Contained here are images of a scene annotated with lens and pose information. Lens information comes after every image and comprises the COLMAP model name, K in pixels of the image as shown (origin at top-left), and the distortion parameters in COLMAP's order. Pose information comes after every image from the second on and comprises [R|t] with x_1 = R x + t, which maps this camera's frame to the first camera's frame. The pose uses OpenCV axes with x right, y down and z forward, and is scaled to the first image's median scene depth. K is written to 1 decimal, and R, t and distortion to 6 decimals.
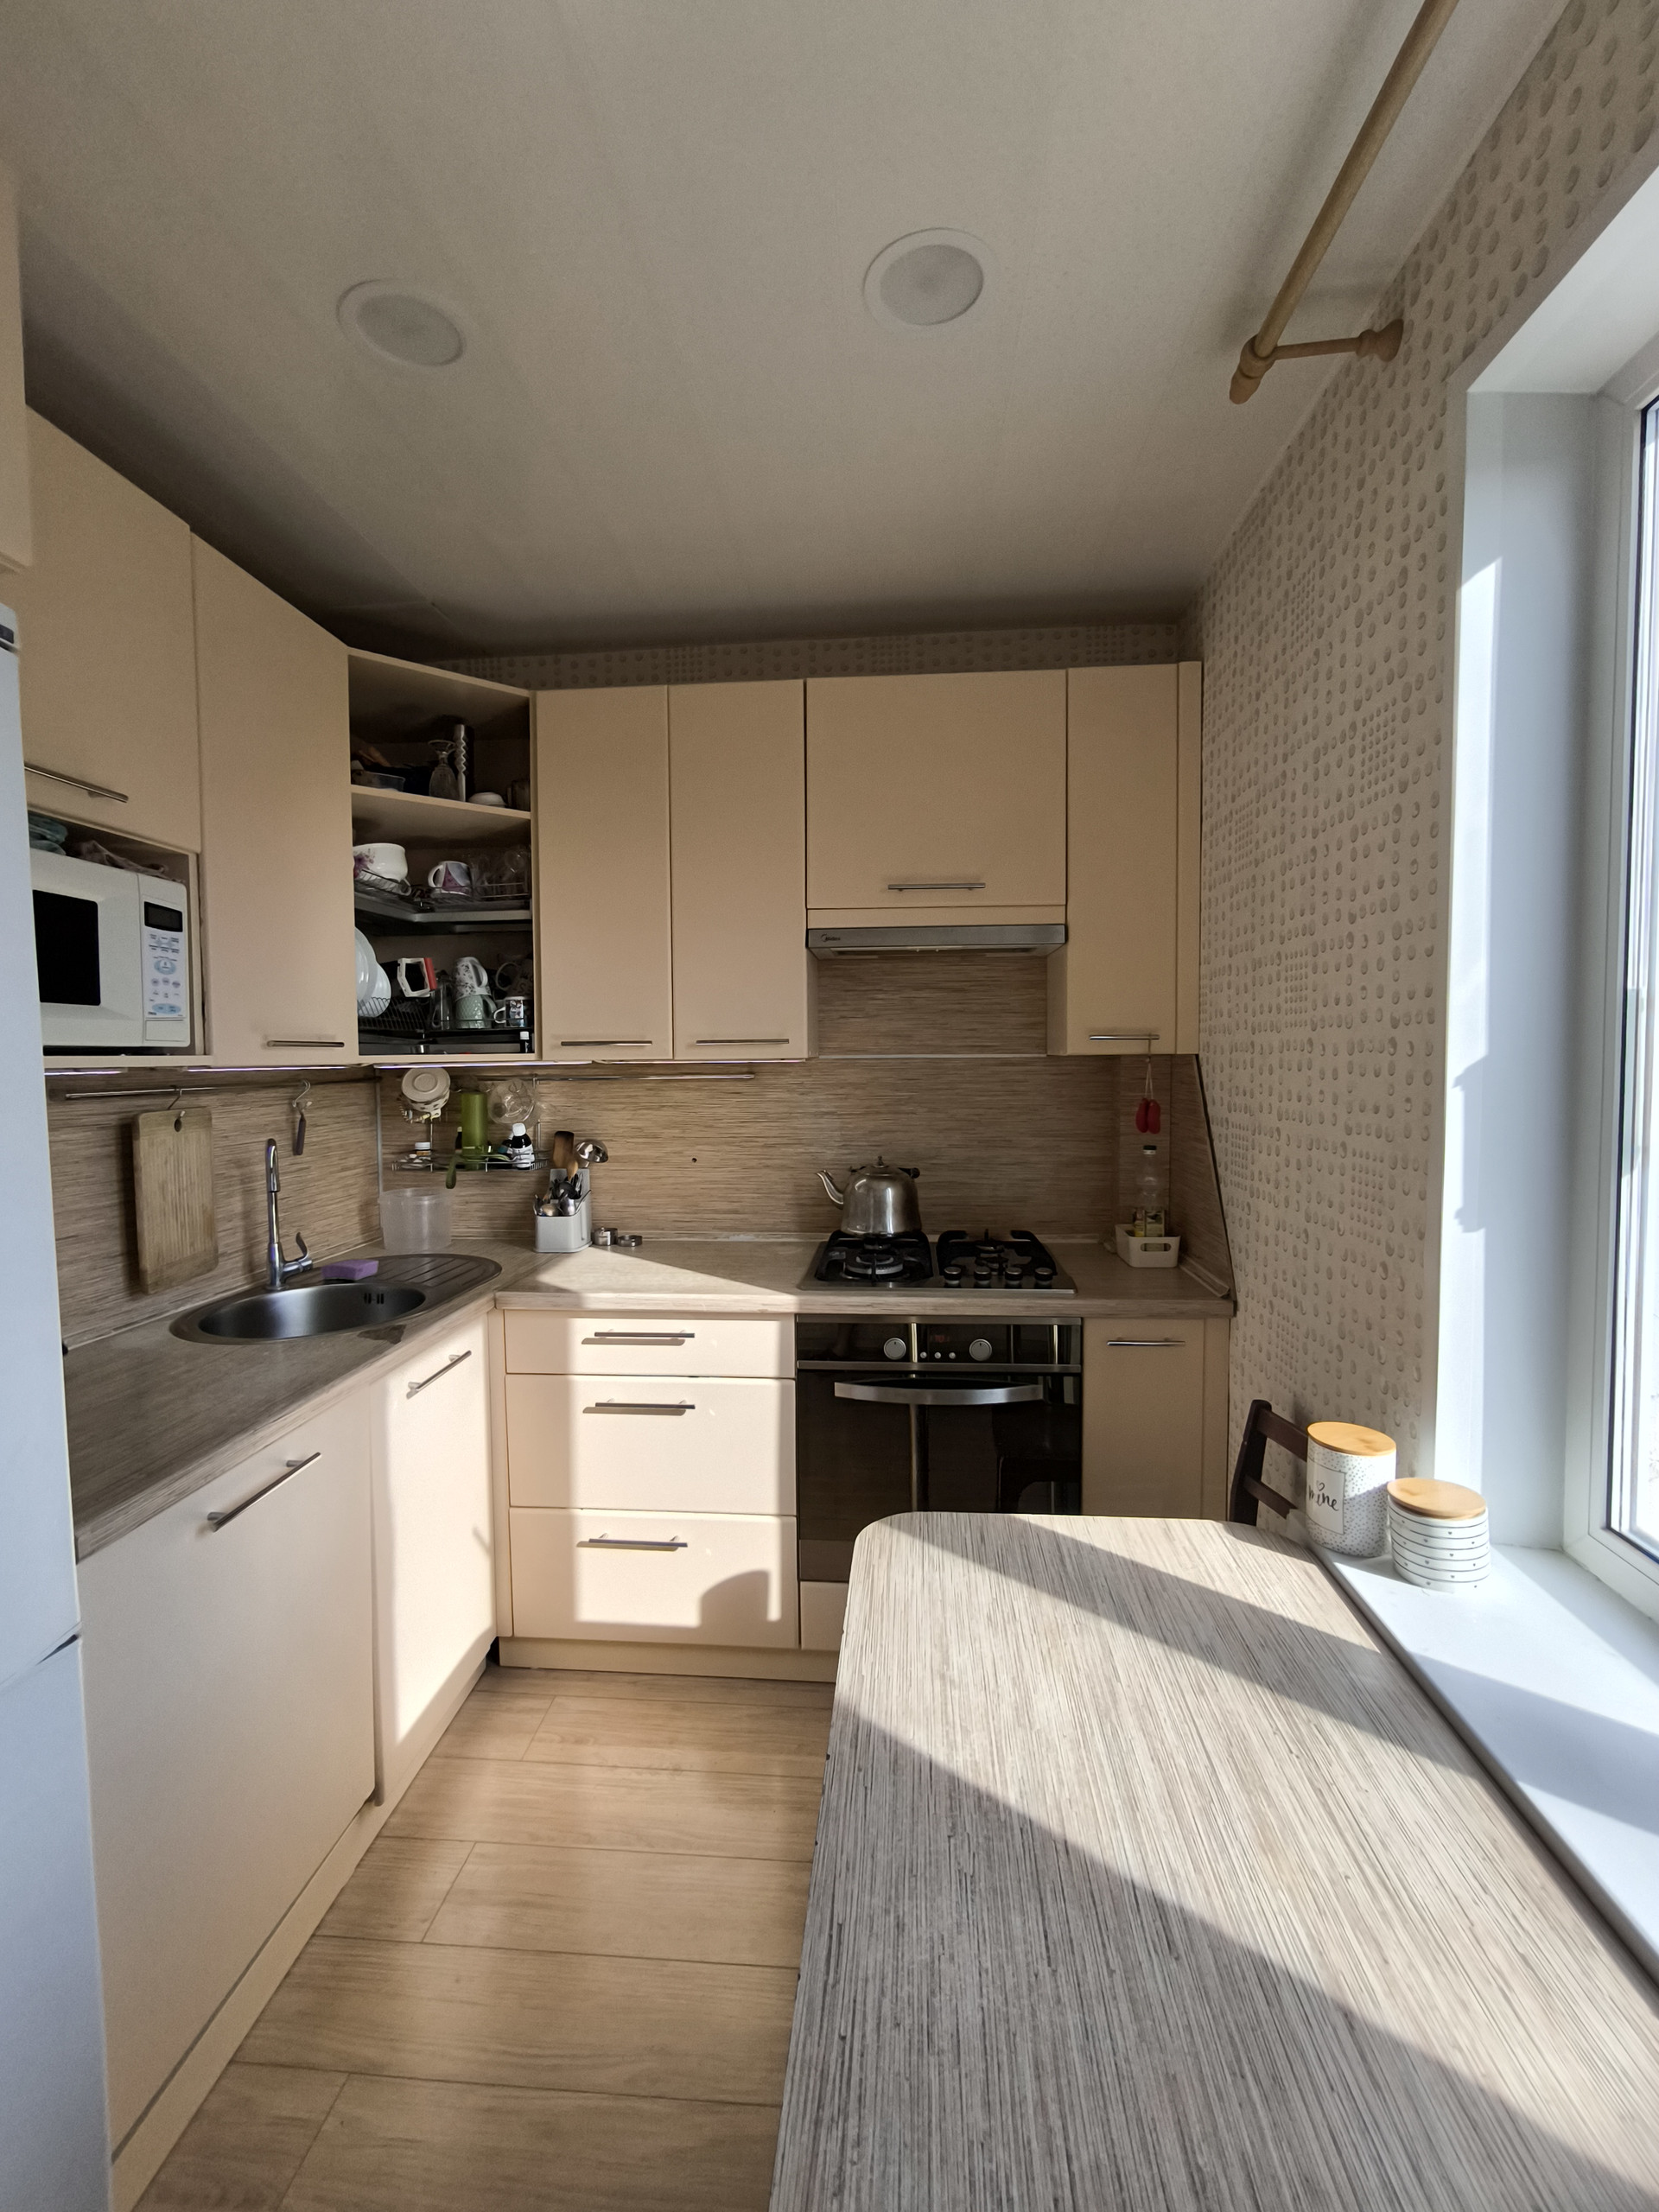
lens RADIAL K [[954.8, 0, 835.7], [0, 954.8, 1107.9], [0, 0, 1]] dist [-0.032584, 0.020224]
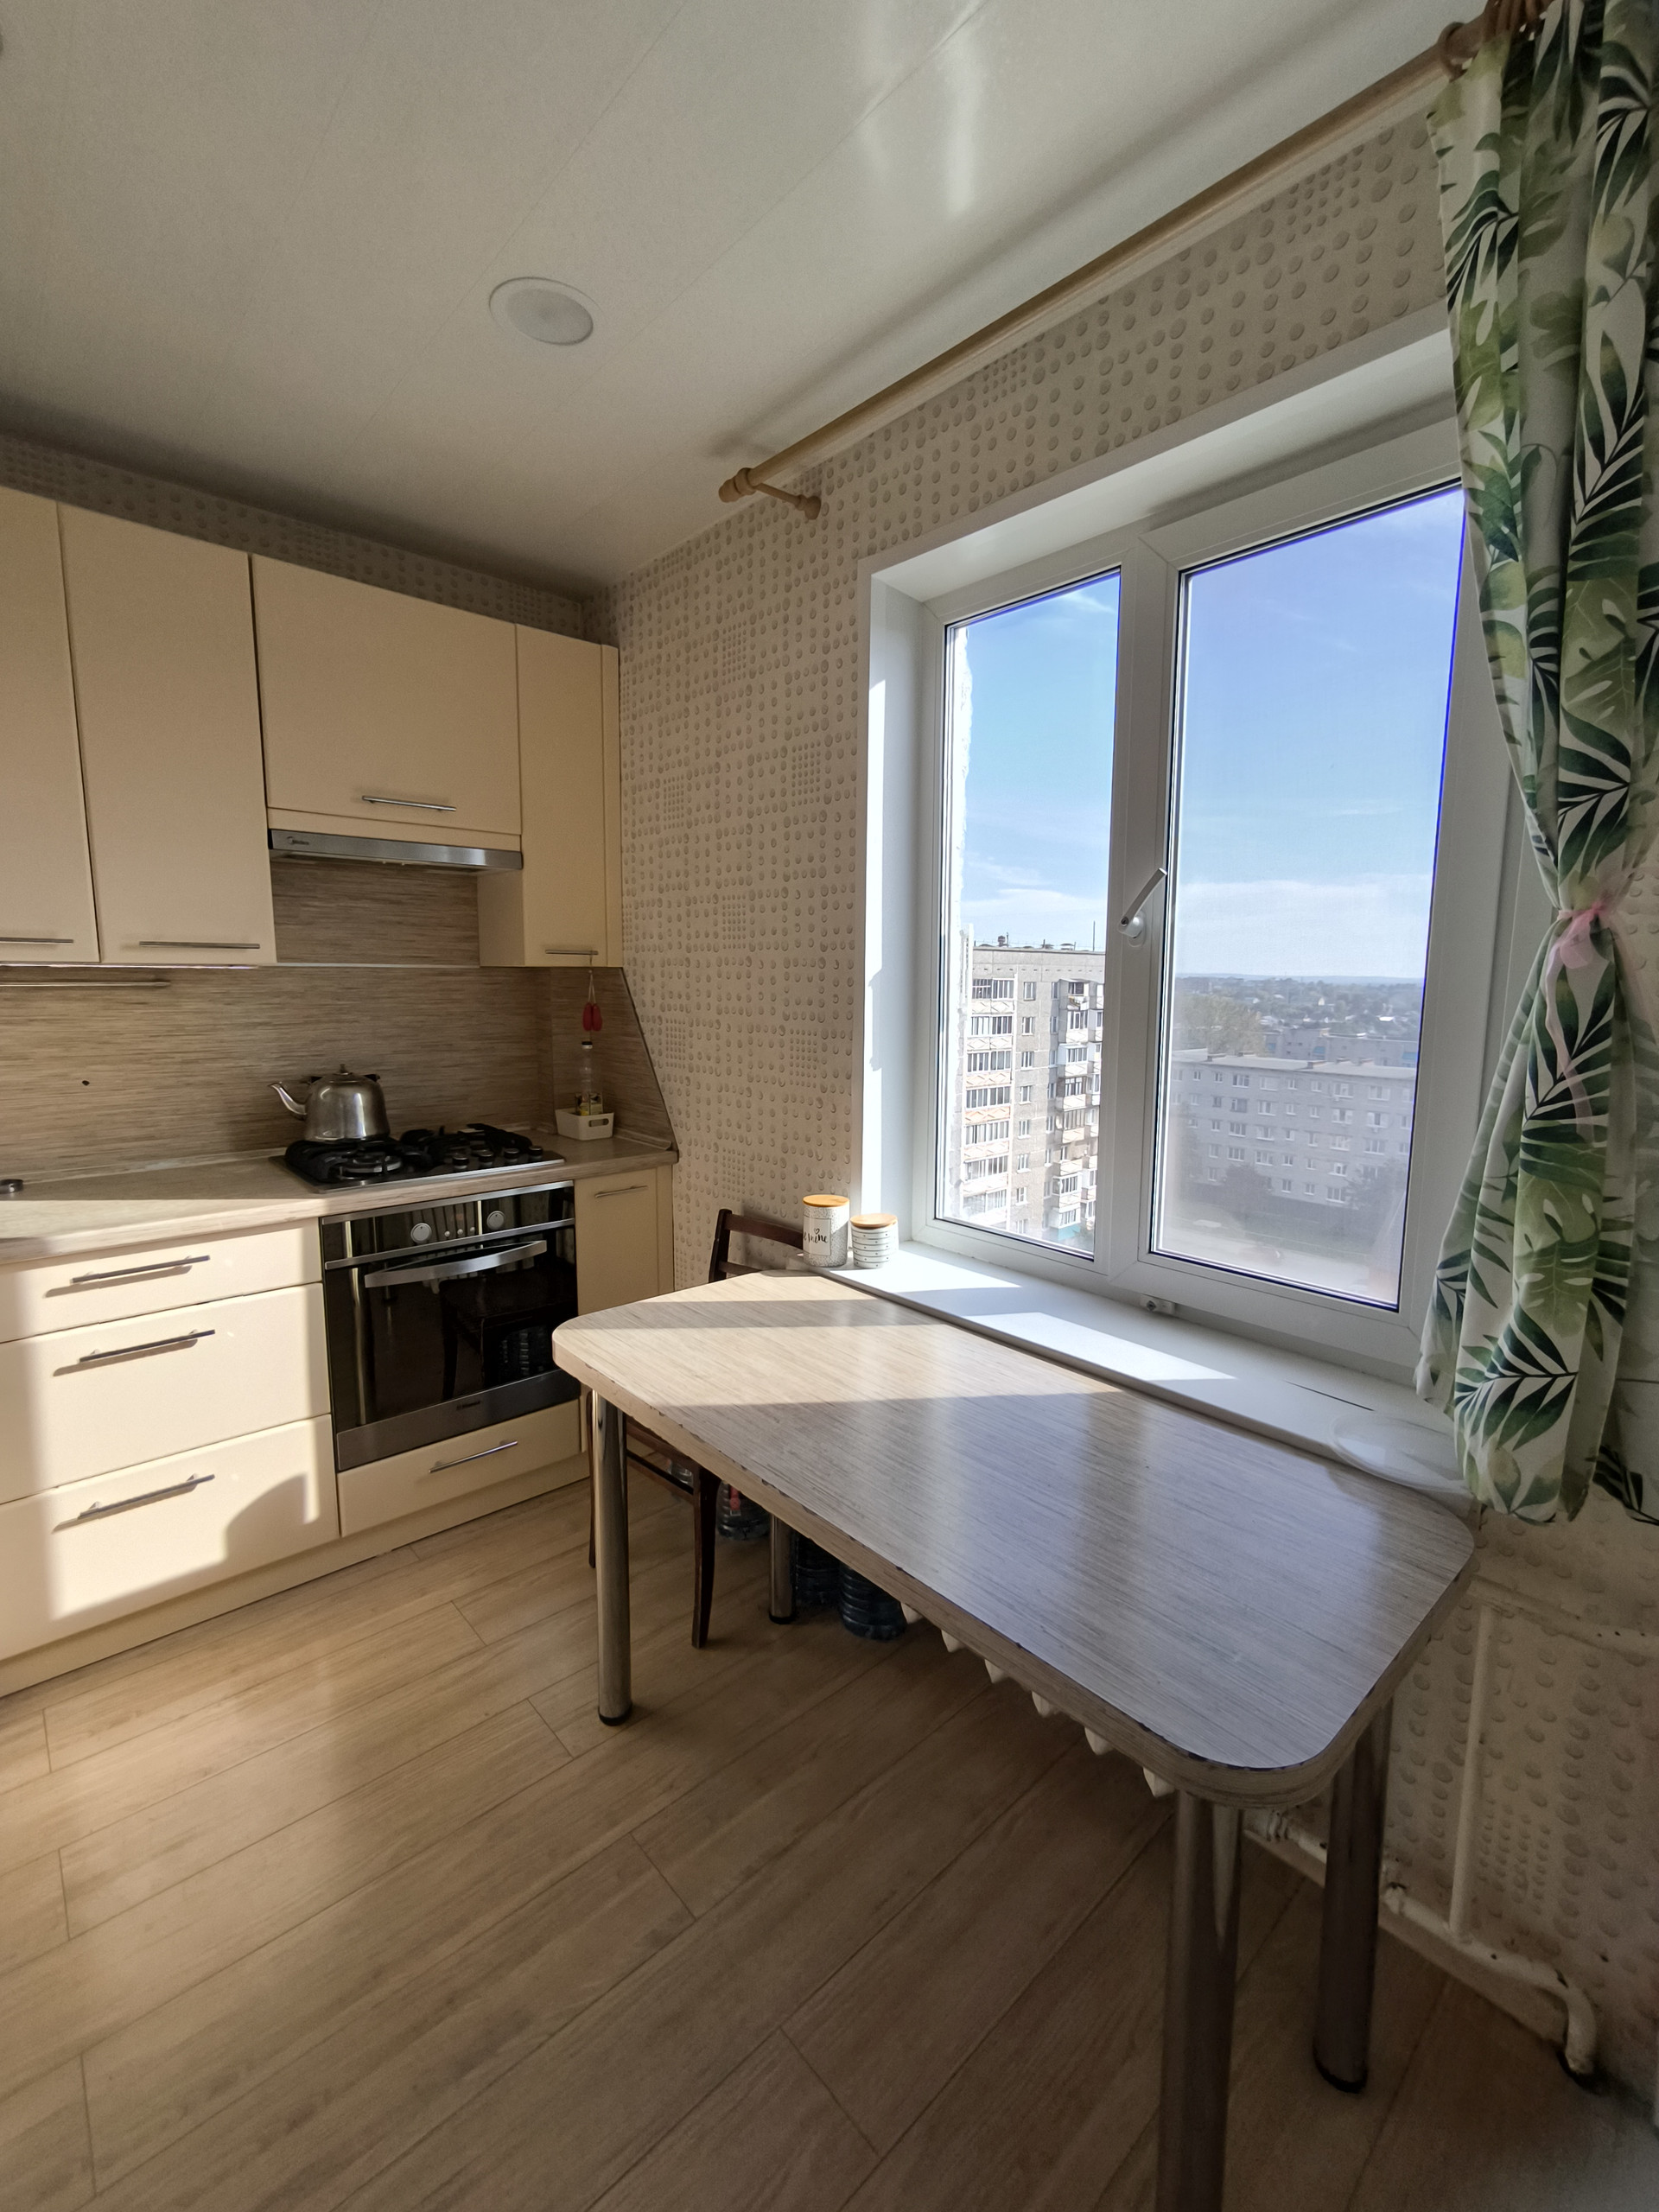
lens RADIAL K [[954.8, 0, 835.7], [0, 954.8, 1107.9], [0, 0, 1]] dist [-0.032584, 0.020224]
pose [[0.678217, -0.086620, 0.729739, -0.378629], [0.025523, 0.995206, 0.094410, 0.017612], [-0.734419, -0.045405, 0.677176, -0.080034]]
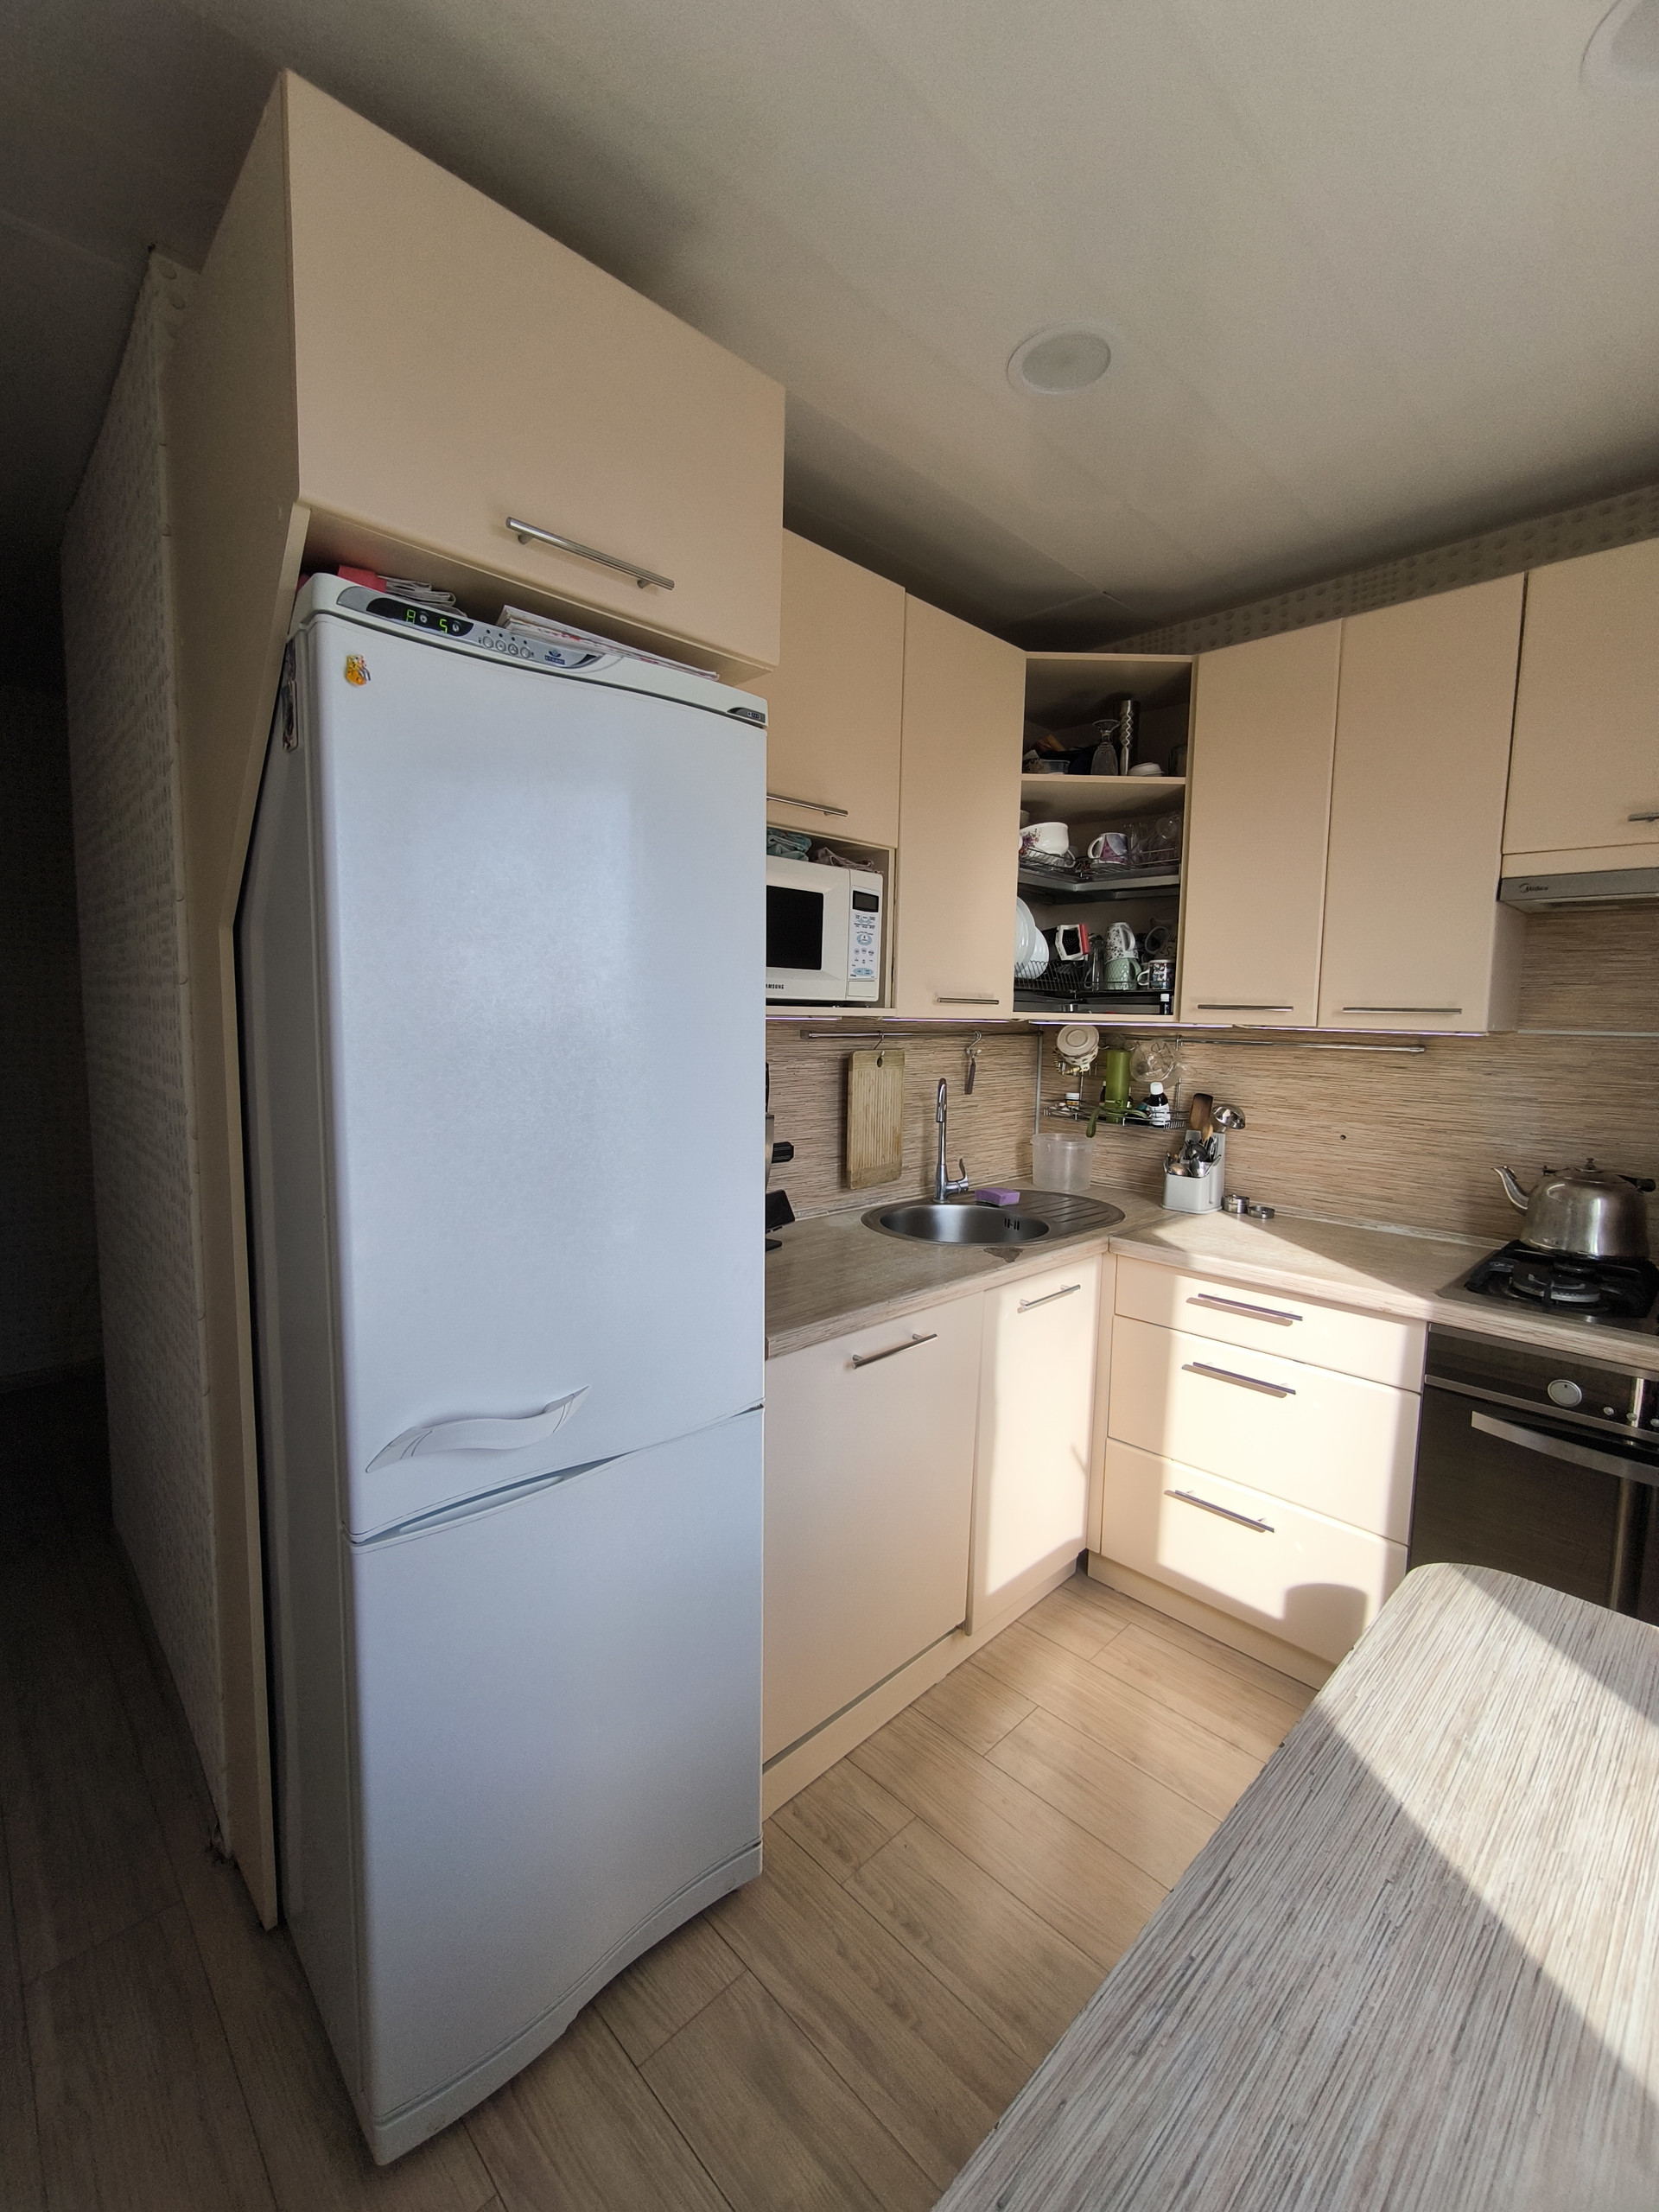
lens RADIAL K [[949.2, 0, 833.2], [0, 949.2, 1109.7], [0, 0, 1]] dist [-0.019698, 0.000833]
pose [[0.753158, 0.095273, -0.650905, 0.086000], [-0.066546, 0.995415, 0.068699, -0.001756], [0.654466, -0.008426, 0.756045, -0.013279]]
